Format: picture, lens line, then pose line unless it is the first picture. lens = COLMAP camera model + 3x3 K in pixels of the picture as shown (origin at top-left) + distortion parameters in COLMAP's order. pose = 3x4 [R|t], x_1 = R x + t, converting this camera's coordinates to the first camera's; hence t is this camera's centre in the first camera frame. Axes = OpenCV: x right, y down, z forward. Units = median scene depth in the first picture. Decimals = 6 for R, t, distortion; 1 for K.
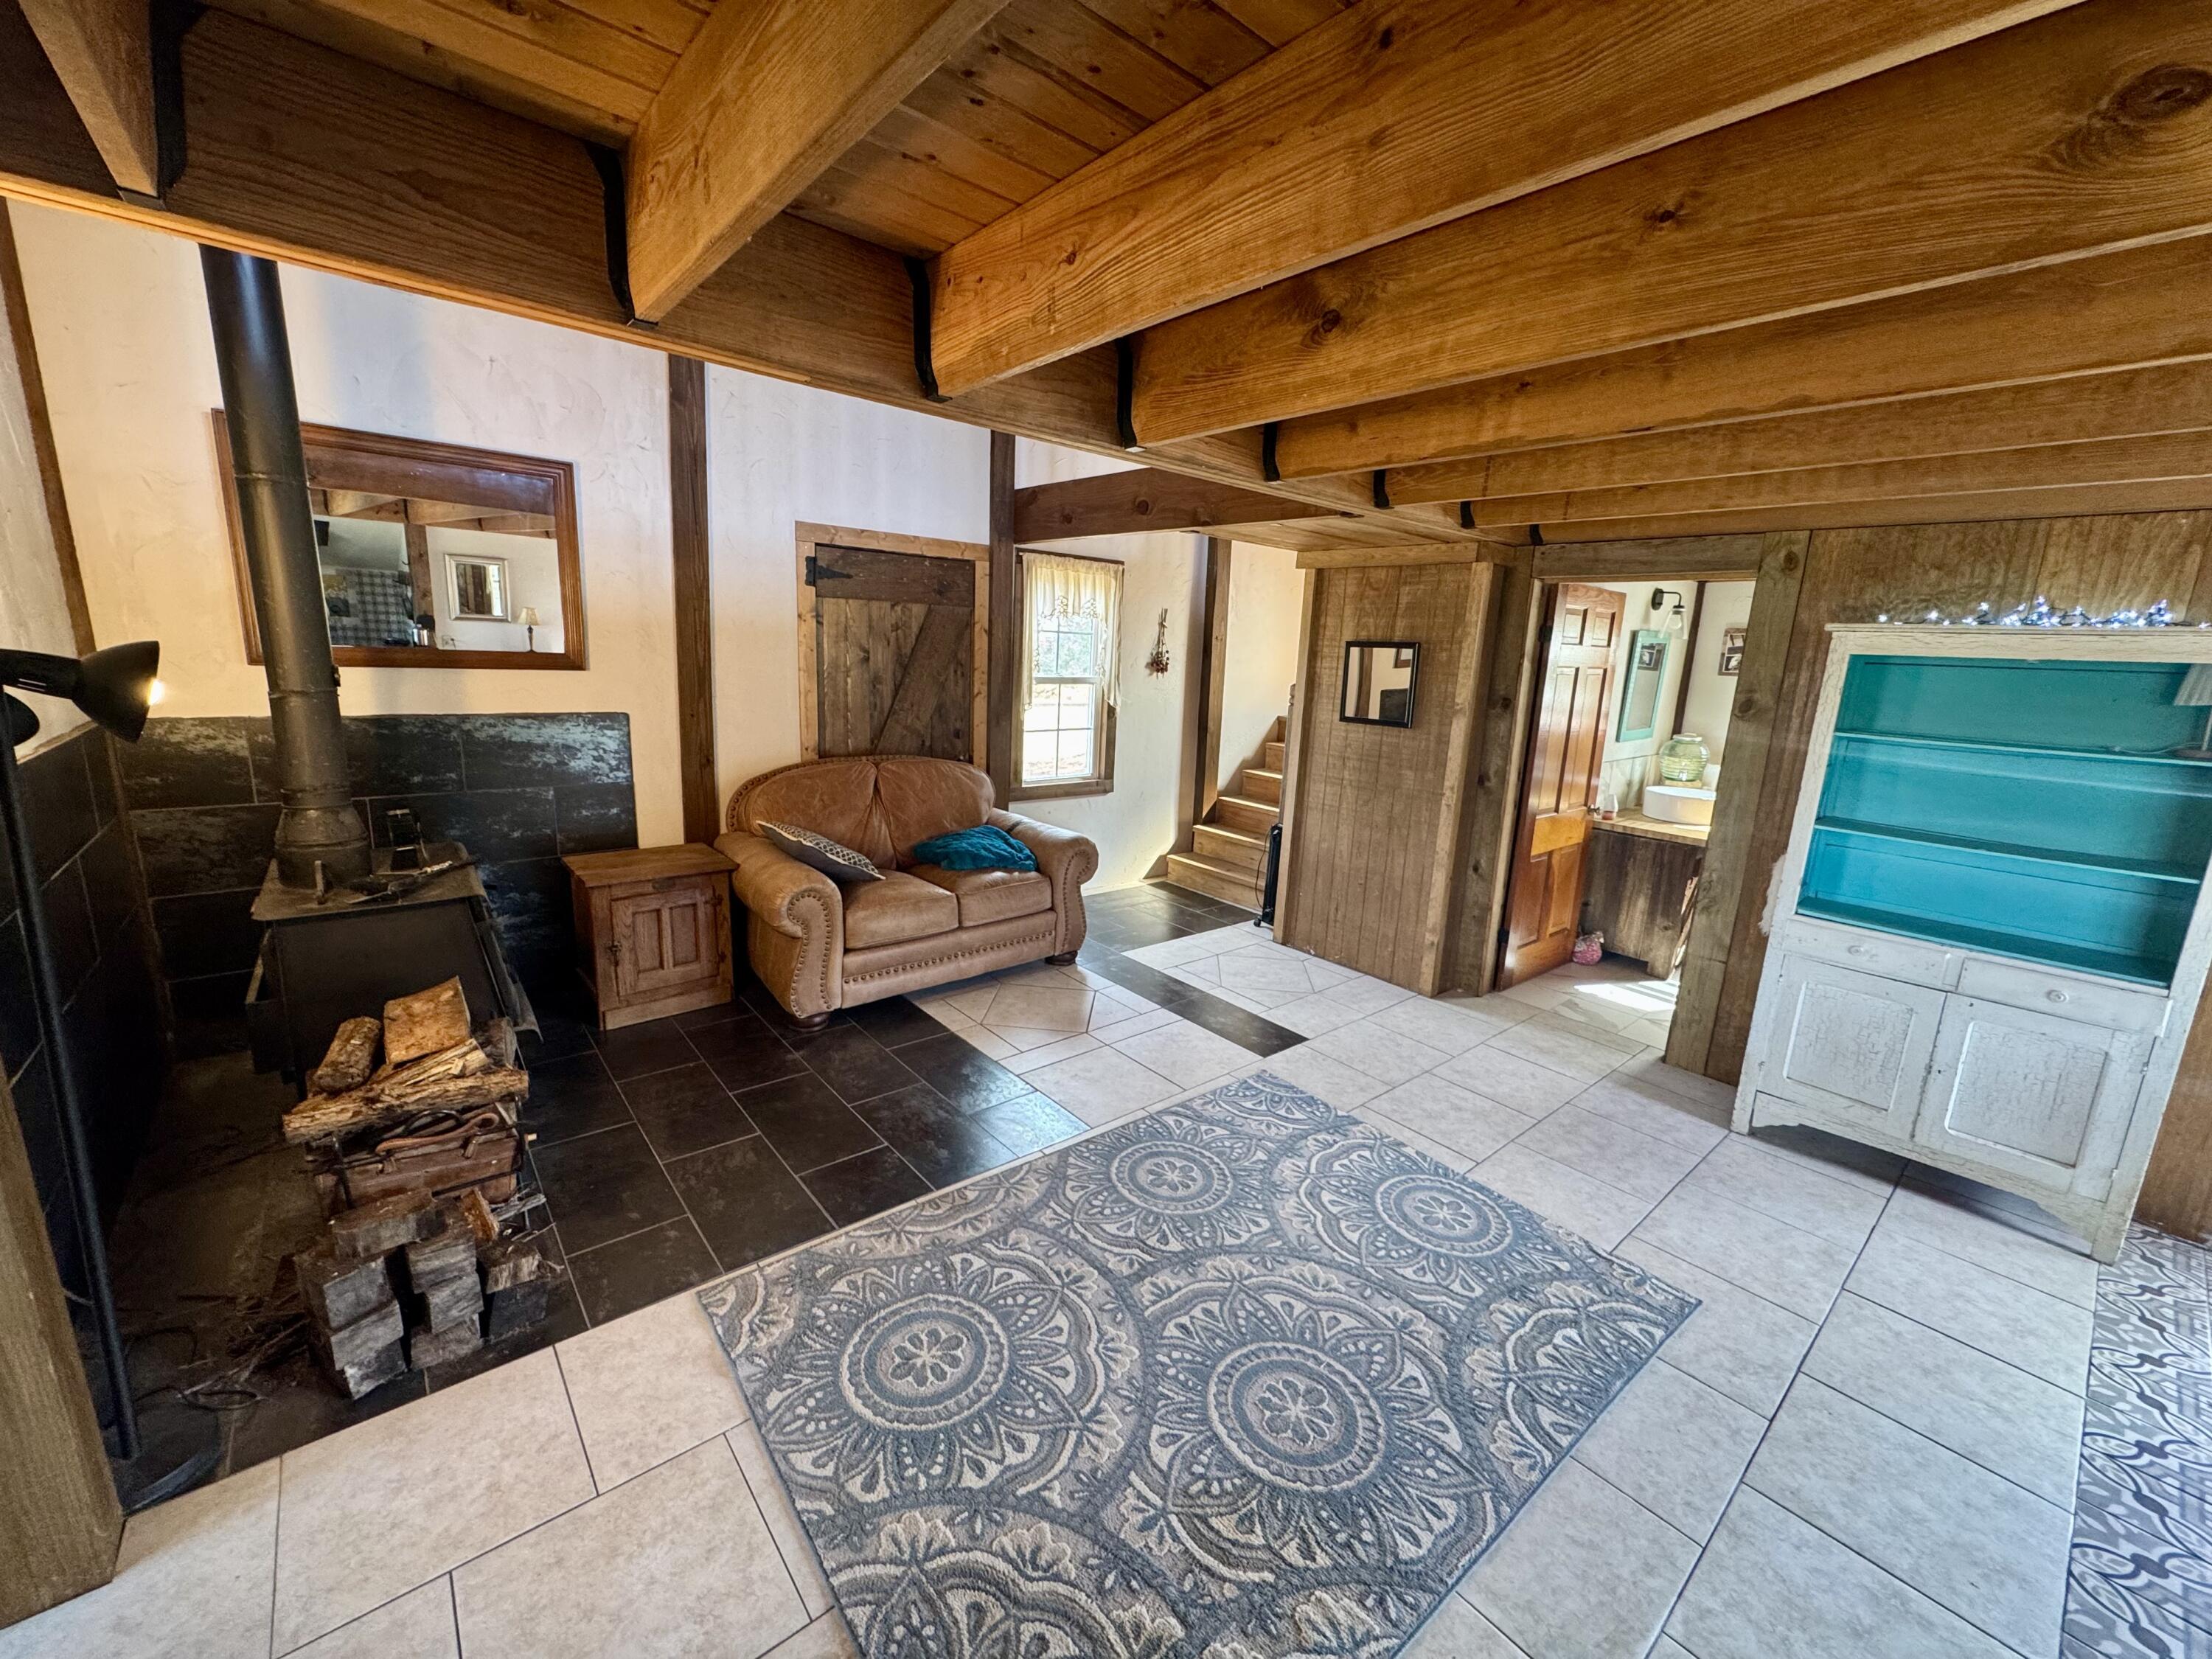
lens RADIAL K [[883.2, 0, 1110.0], [0, 883.2, 828.3], [0, 0, 1]] dist [-0.001840, -0.000002]
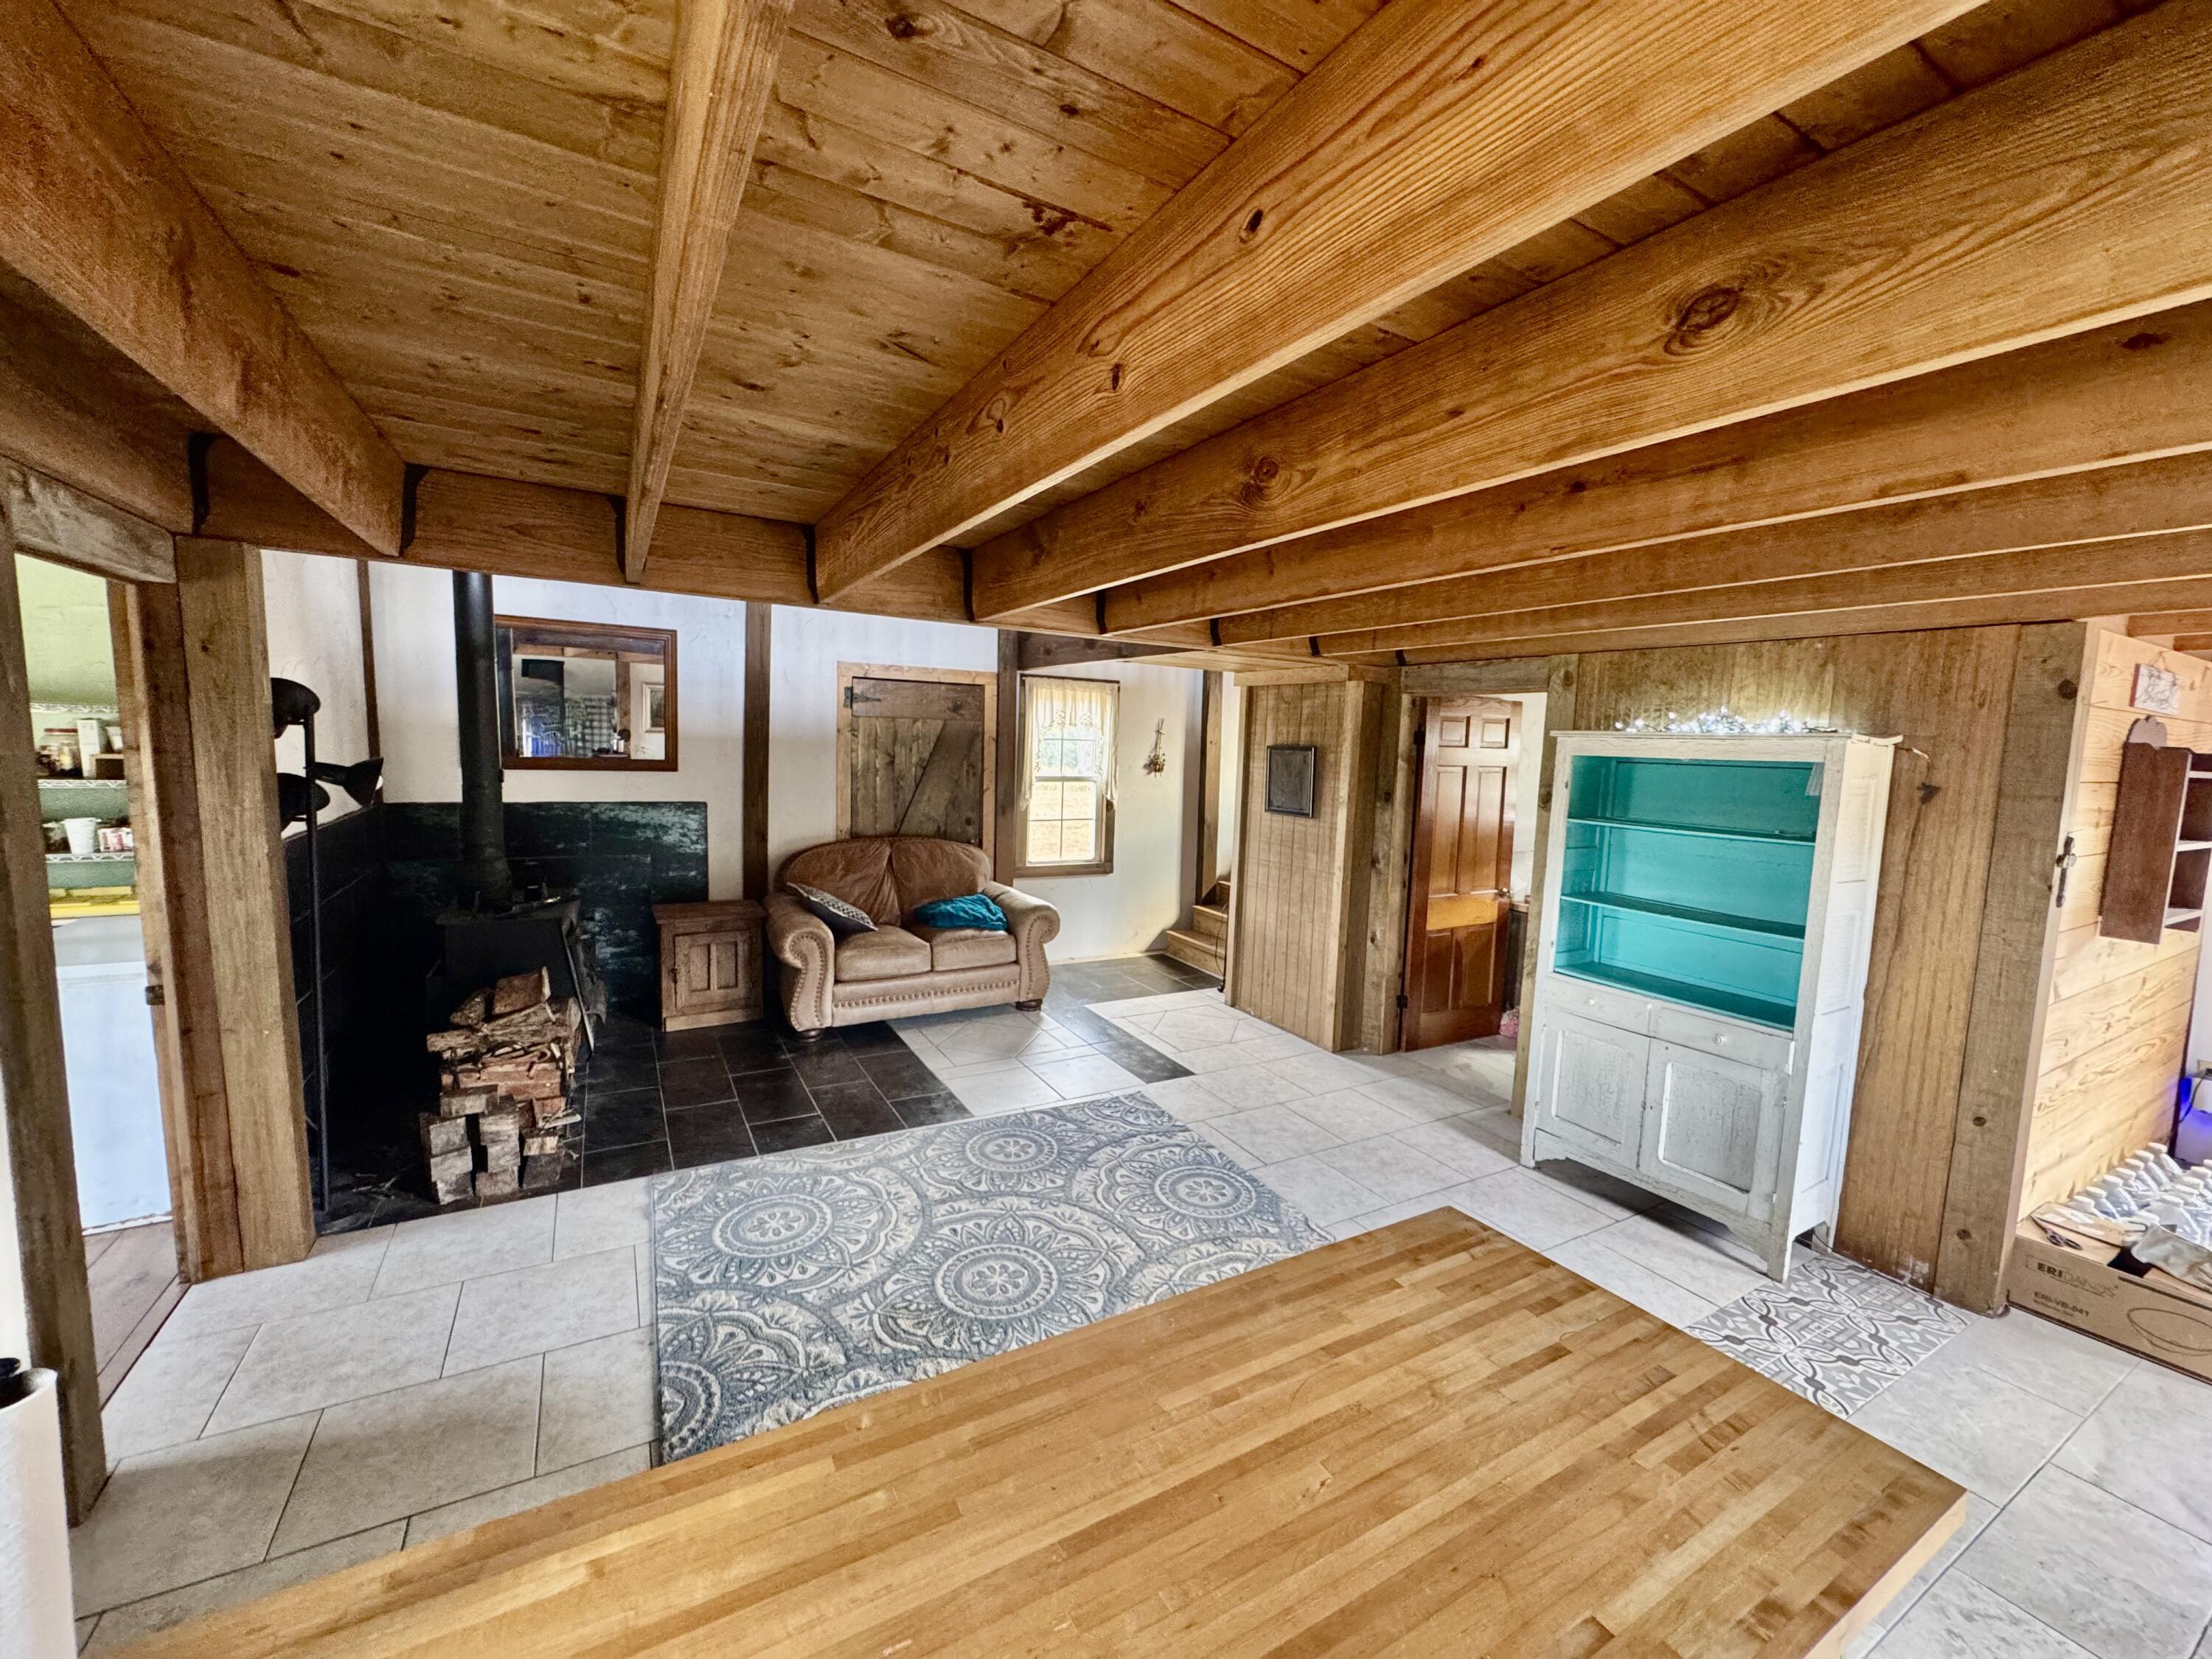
lens RADIAL K [[885.0, 0, 1106.0], [0, 885.0, 829.5], [0, 0, 1]] dist [-0.001708, -0.000073]
pose [[0.982484, 0.008767, -0.186142, 0.343182], [-0.029273, 0.993752, -0.107707, 0.044341], [0.184034, 0.111269, 0.976602, -0.240785]]
